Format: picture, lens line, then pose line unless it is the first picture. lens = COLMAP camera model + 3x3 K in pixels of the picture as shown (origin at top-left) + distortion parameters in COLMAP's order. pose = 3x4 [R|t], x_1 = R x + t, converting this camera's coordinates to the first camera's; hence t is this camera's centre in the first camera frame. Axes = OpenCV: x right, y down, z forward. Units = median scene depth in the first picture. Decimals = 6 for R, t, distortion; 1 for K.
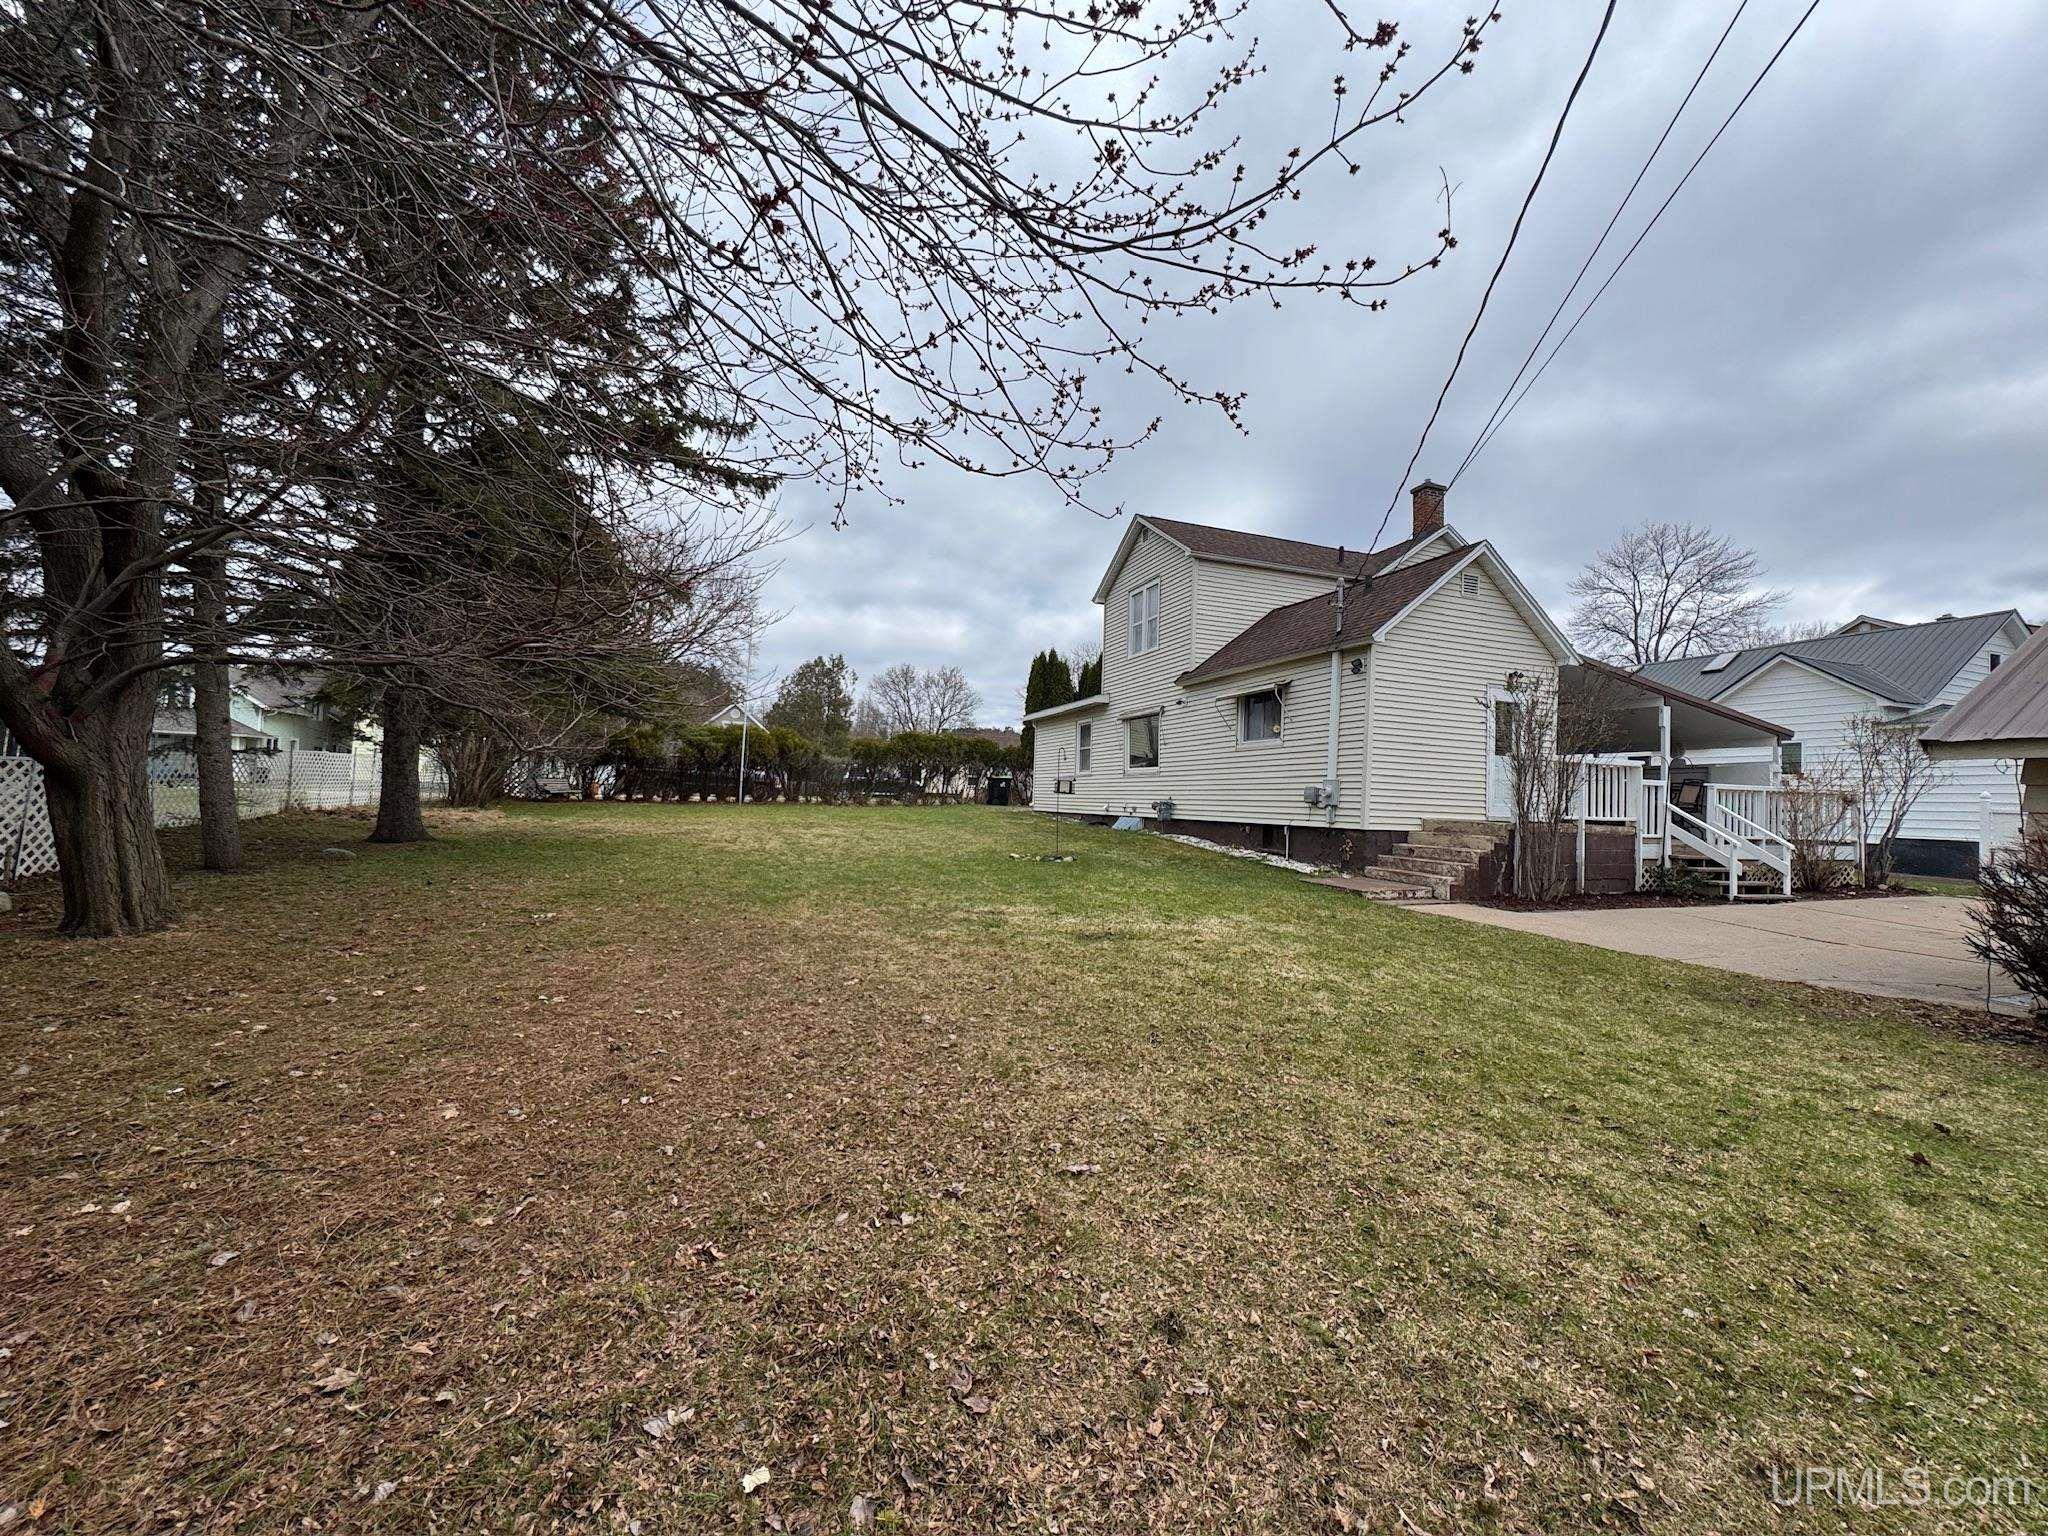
lens RADIAL K [[816.4, 0, 1024.0], [0, 816.4, 768.0], [0, 0, 1]] dist [-0.003466, -0.000333]
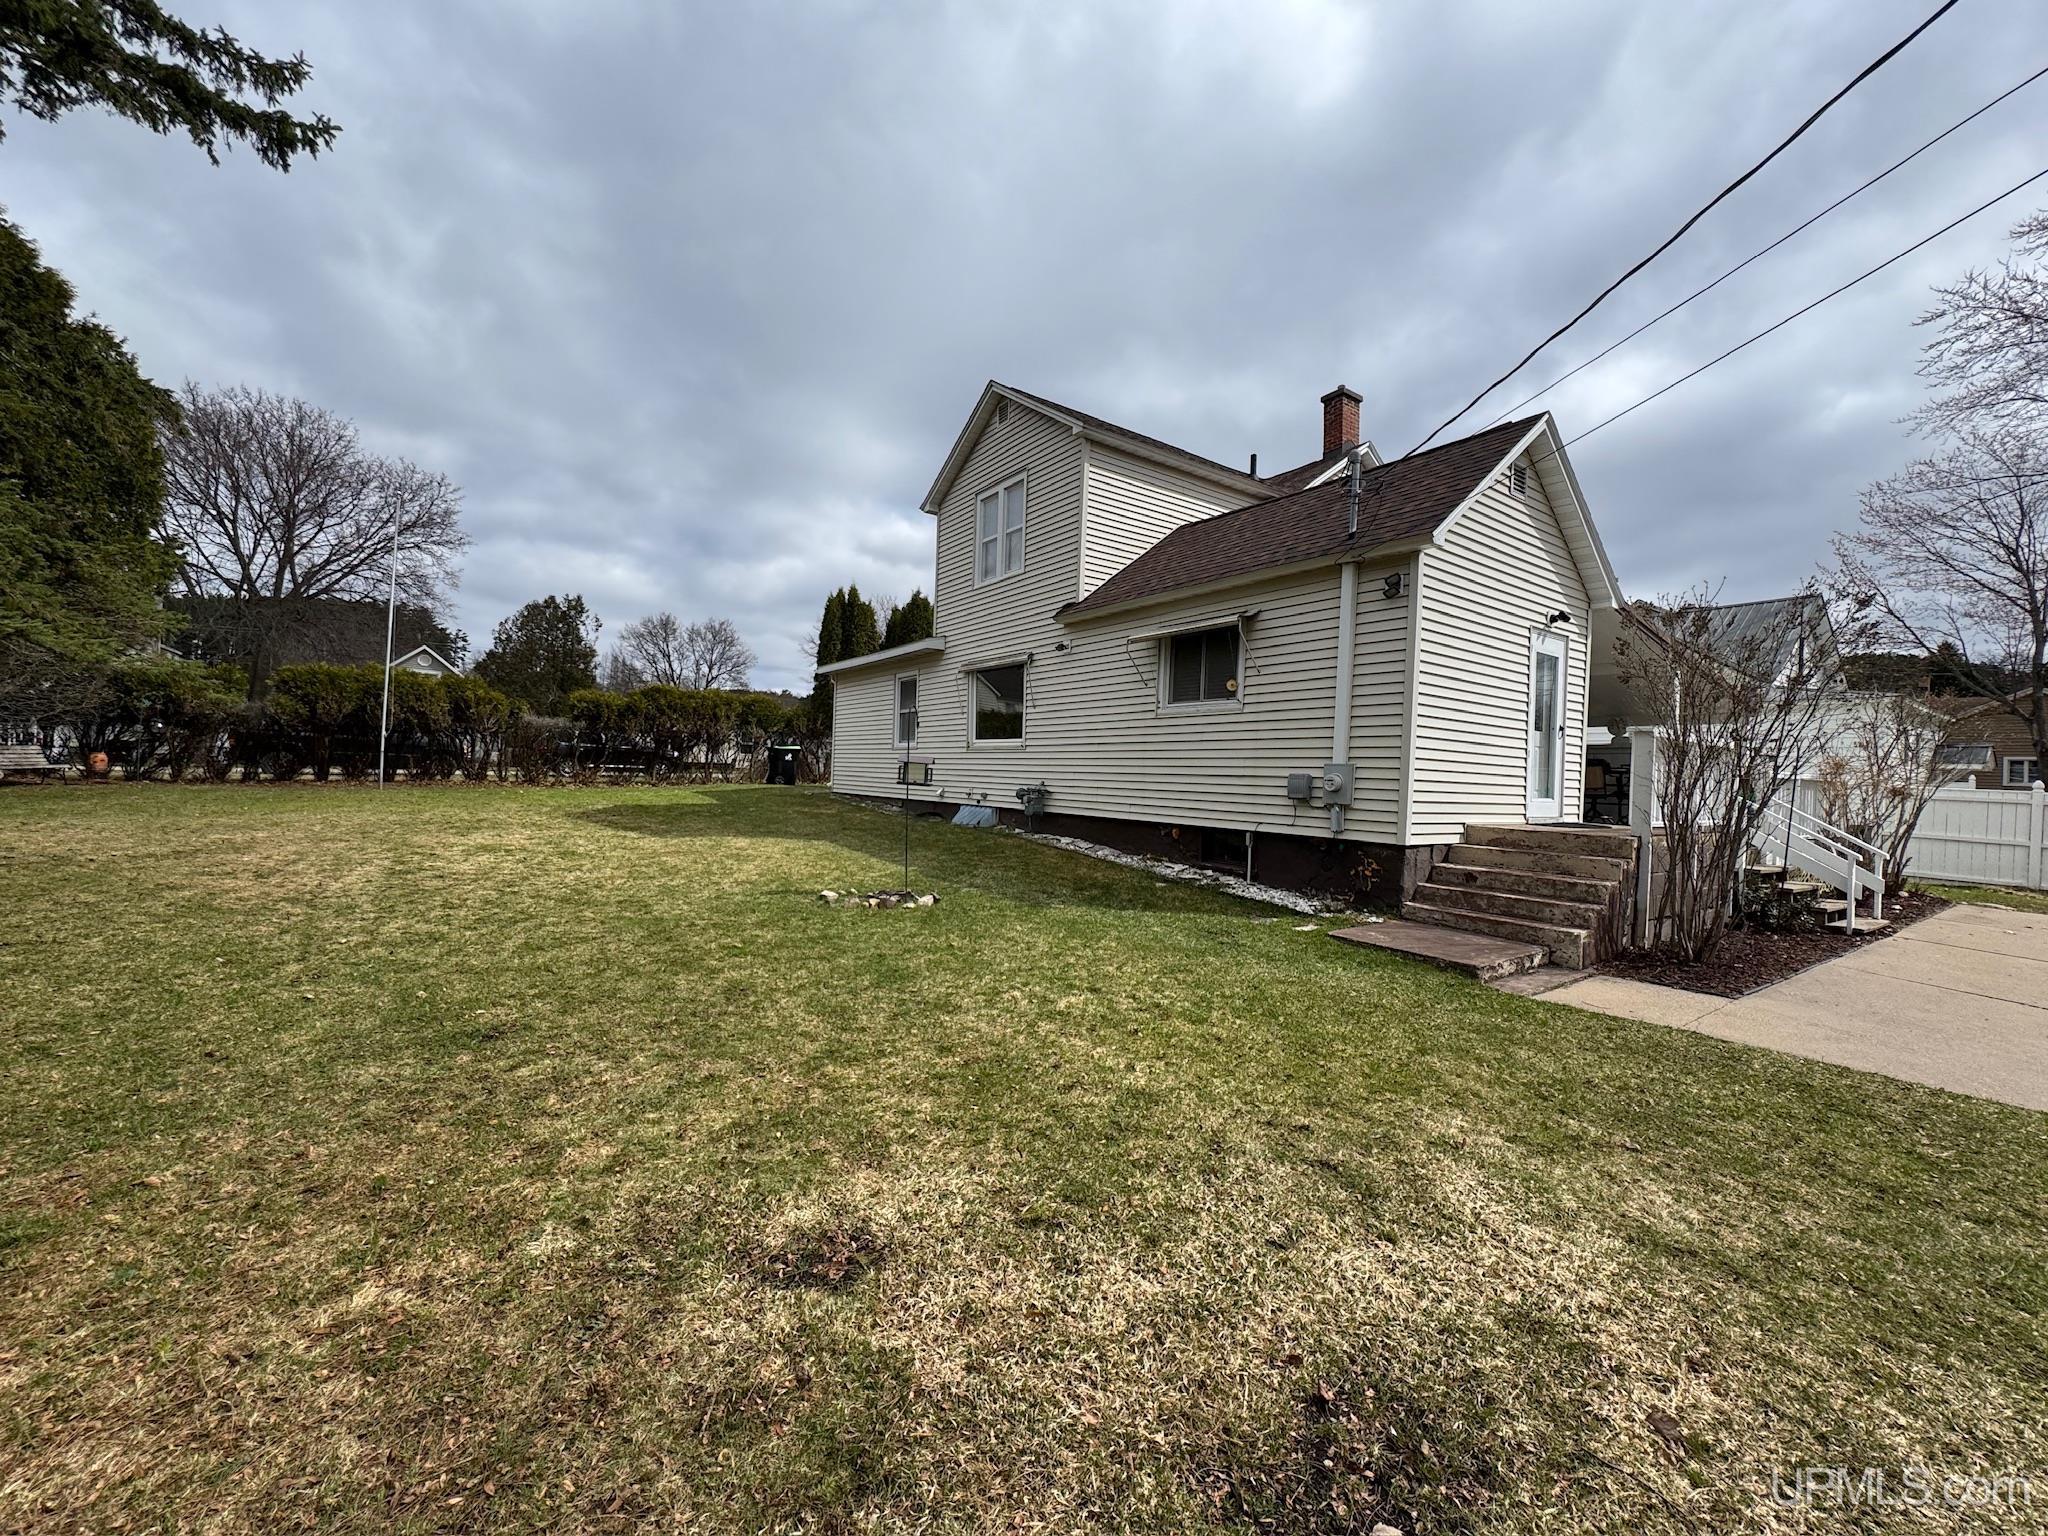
lens RADIAL K [[816.4, 0, 1024.0], [0, 816.4, 768.0], [0, 0, 1]] dist [-0.003466, -0.000333]
pose [[0.964717, 0.001998, 0.263282, -0.021193], [-0.012832, 0.999140, 0.039440, -0.003562], [-0.262976, -0.041427, 0.963912, 0.297546]]
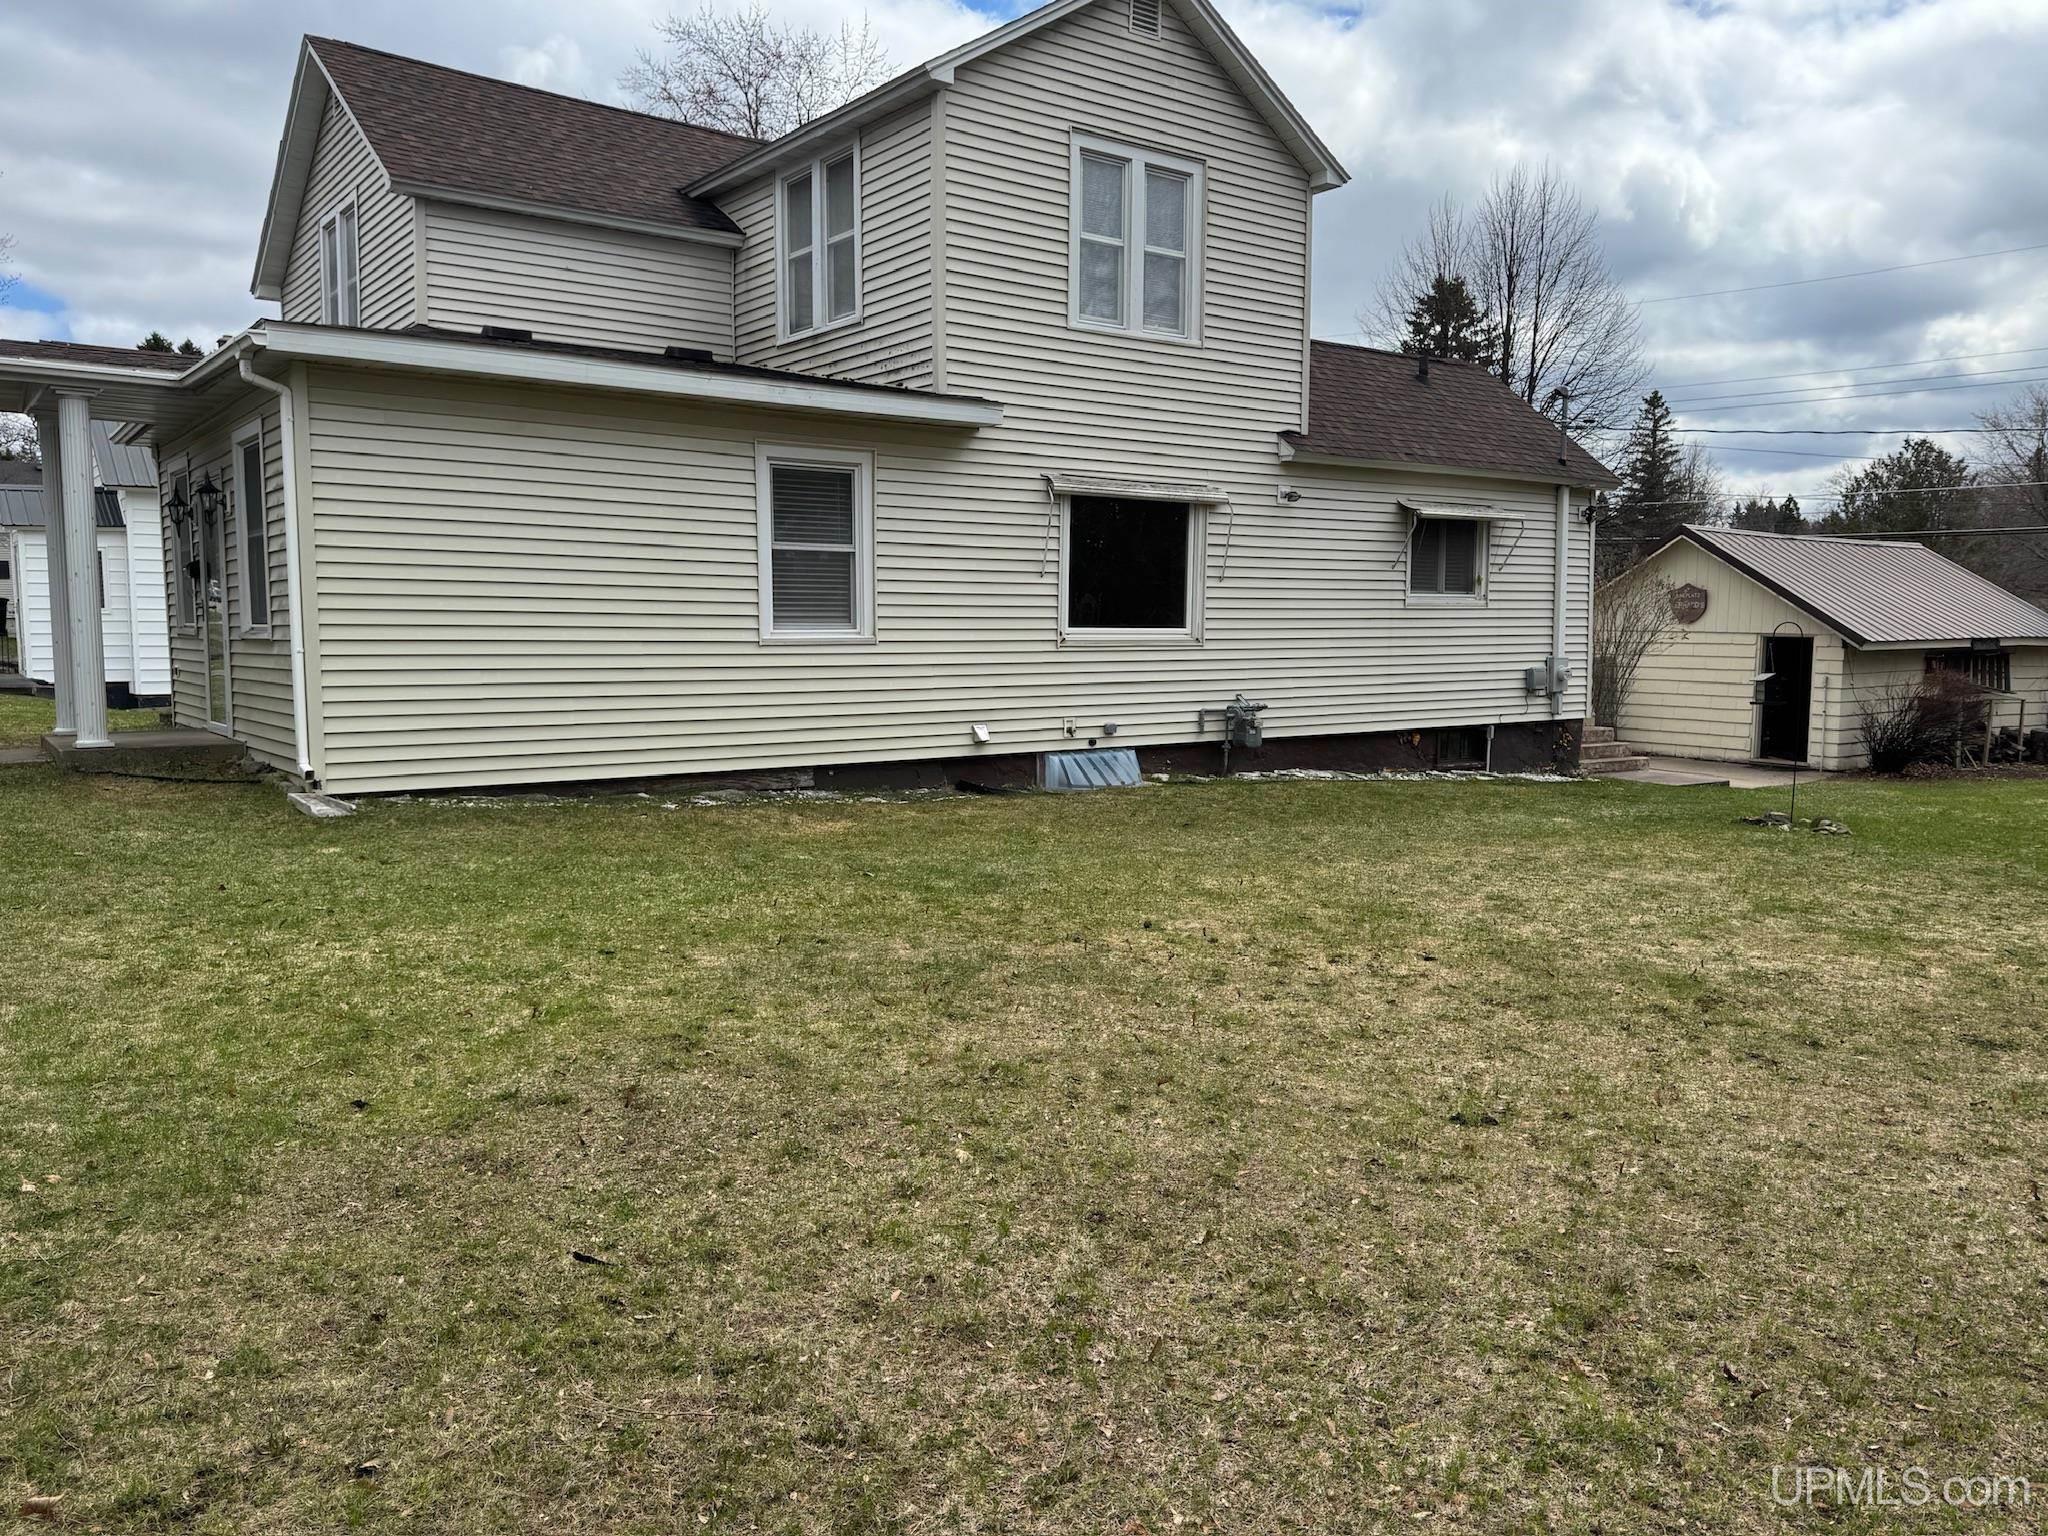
lens RADIAL K [[1486.9, 0, 1024.0], [0, 1486.9, 768.0], [0, 0, 1]] dist [0.072897, 0.000279]
pose [[-0.291300, -0.135485, 0.946989, -0.552703], [-0.057055, 0.990618, 0.124177, -0.019935], [-0.954929, -0.017858, -0.296298, 1.265908]]
